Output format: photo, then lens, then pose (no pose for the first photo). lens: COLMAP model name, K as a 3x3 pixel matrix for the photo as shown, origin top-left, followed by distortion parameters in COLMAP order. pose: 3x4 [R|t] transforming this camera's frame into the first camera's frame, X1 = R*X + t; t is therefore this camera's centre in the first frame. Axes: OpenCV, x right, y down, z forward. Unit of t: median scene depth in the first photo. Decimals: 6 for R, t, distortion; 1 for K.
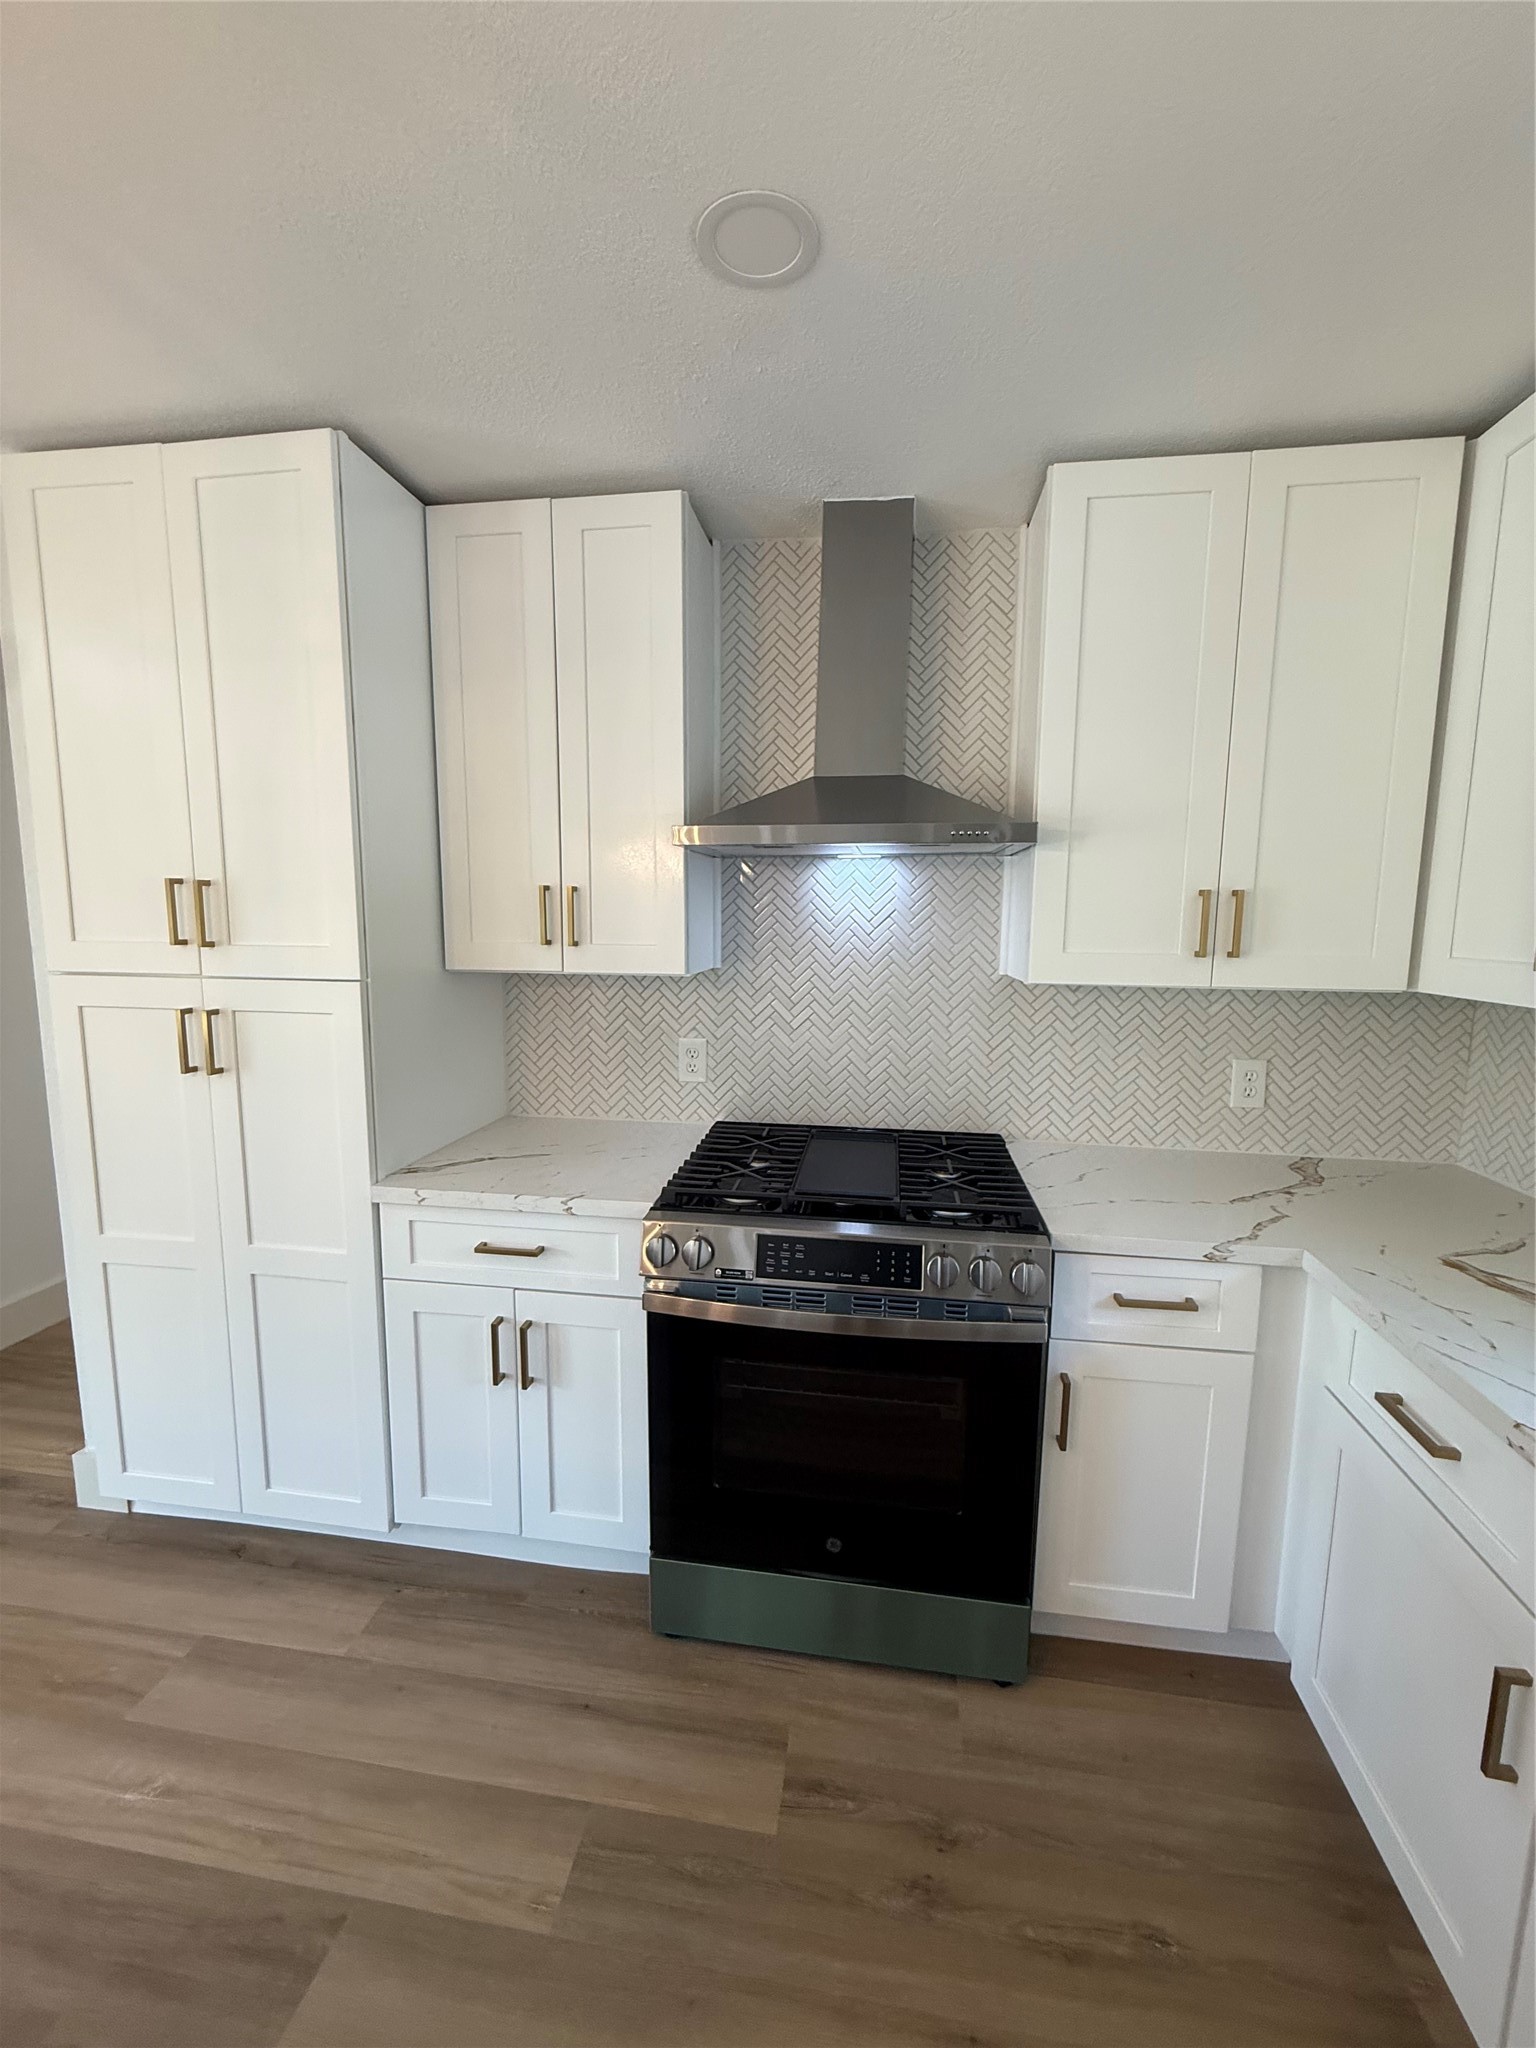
lens RADIAL K [[818.9, 0, 772.1], [0, 818.9, 1020.2], [0, 0, 1]] dist [0.000109, -0.000137]
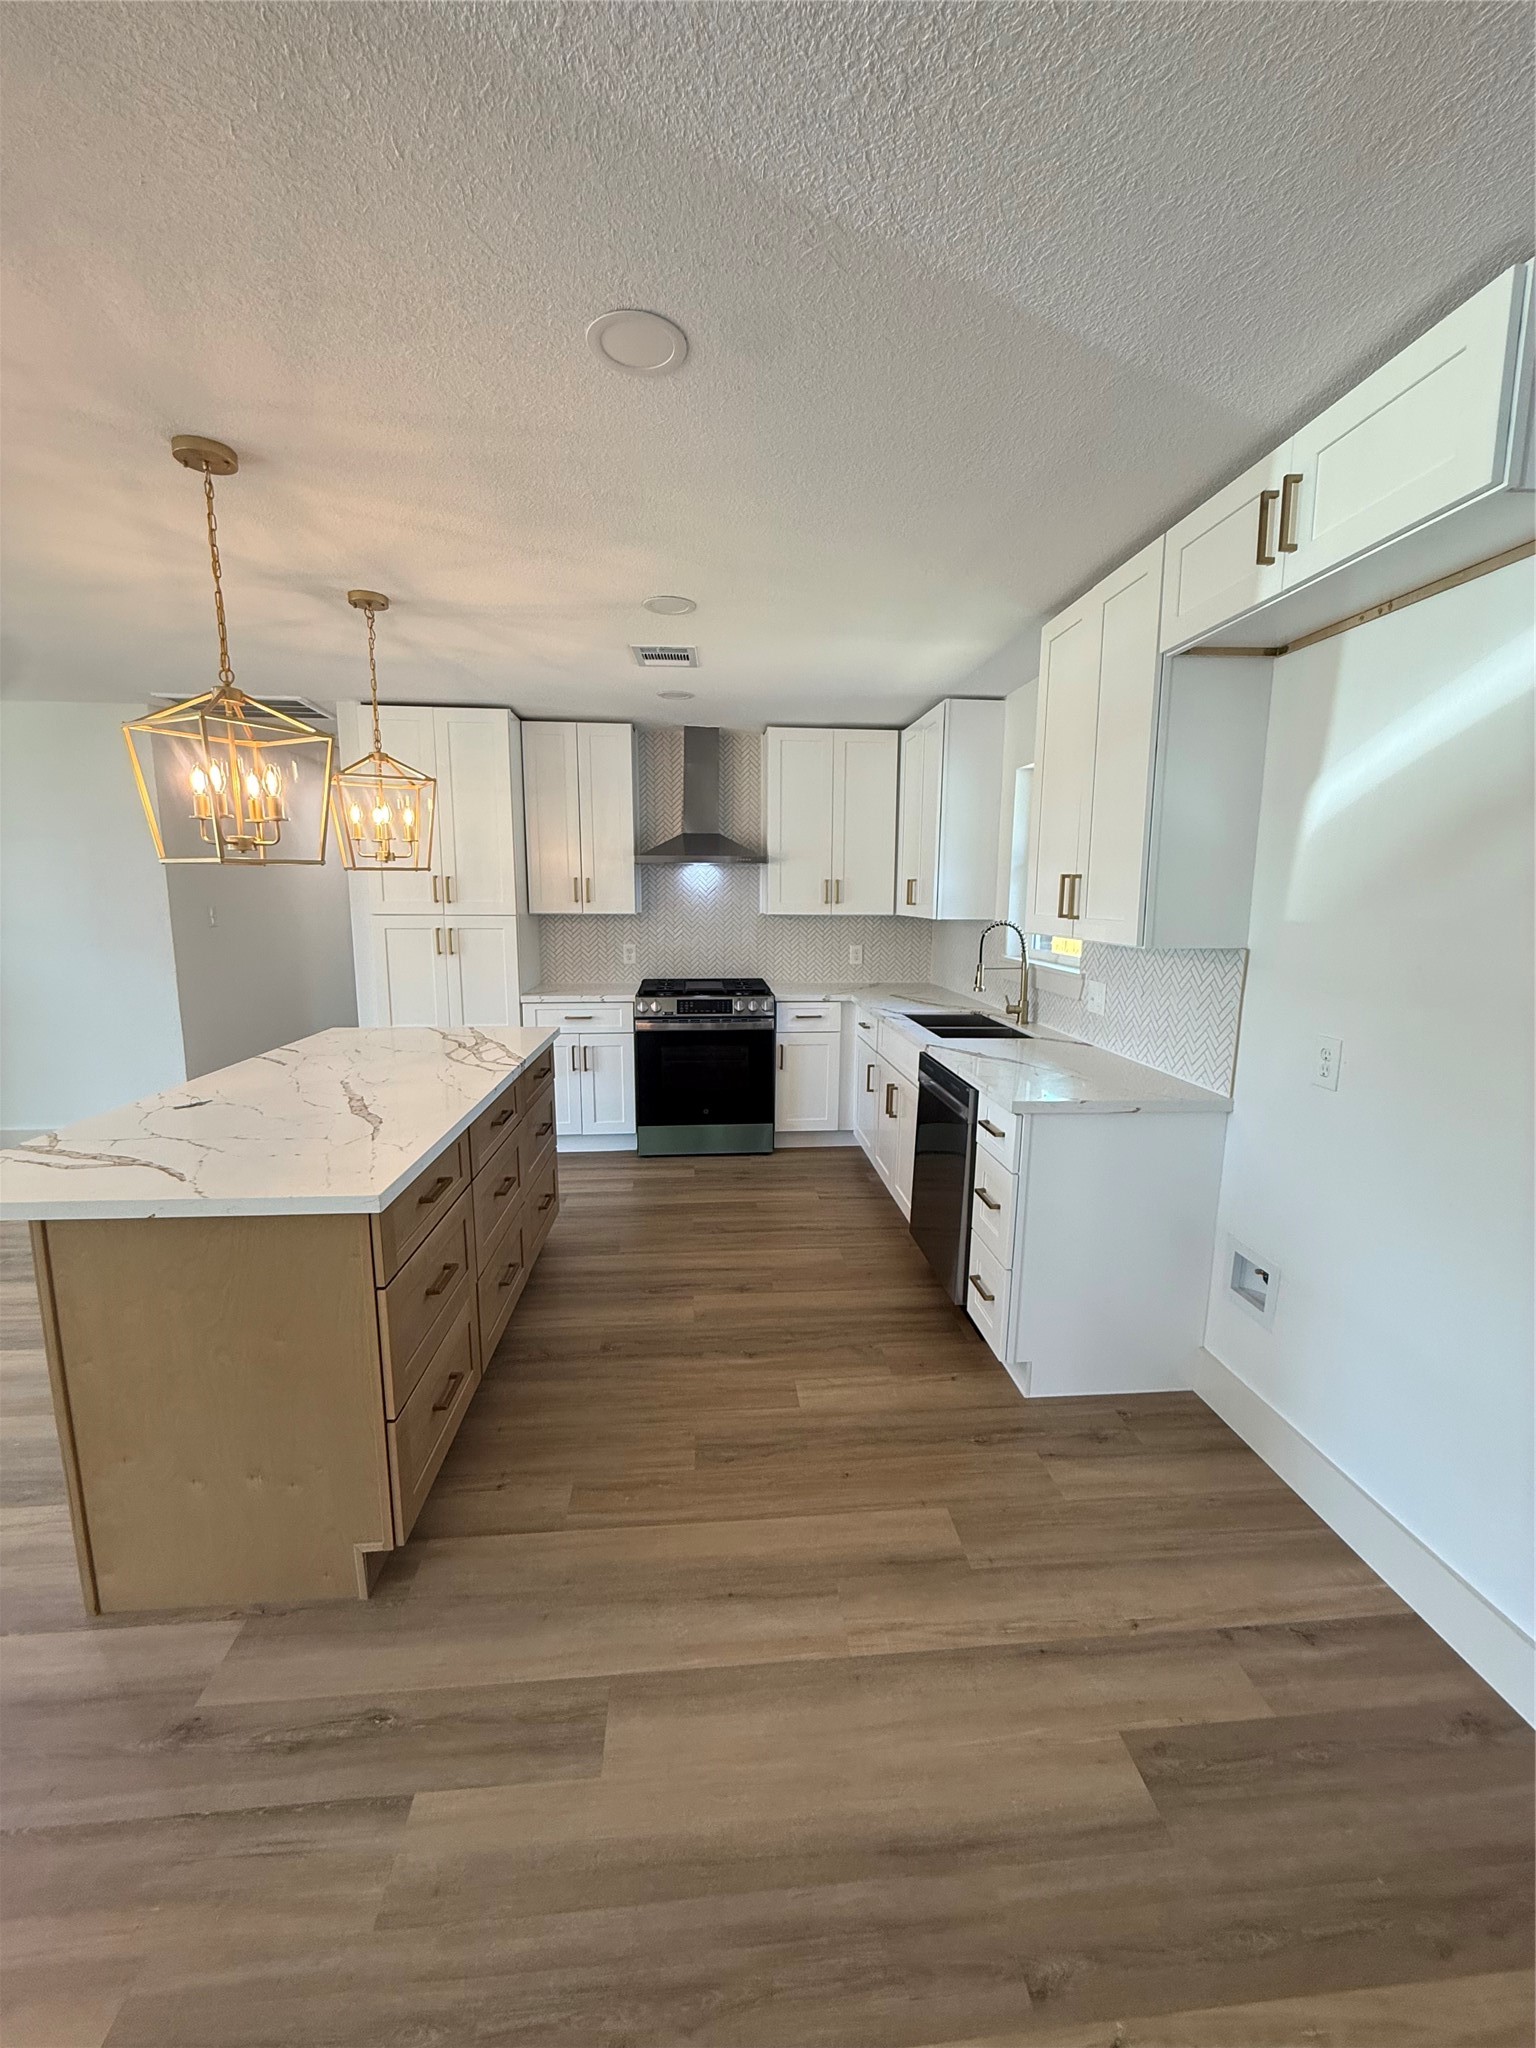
lens RADIAL K [[818.9, 0, 772.1], [0, 818.9, 1020.2], [0, 0, 1]] dist [0.000109, -0.000137]
pose [[0.970963, -0.042850, 0.235361, -0.333489], [0.034983, 0.998684, 0.037501, 0.209832], [-0.236658, -0.028179, 0.971184, -1.687459]]
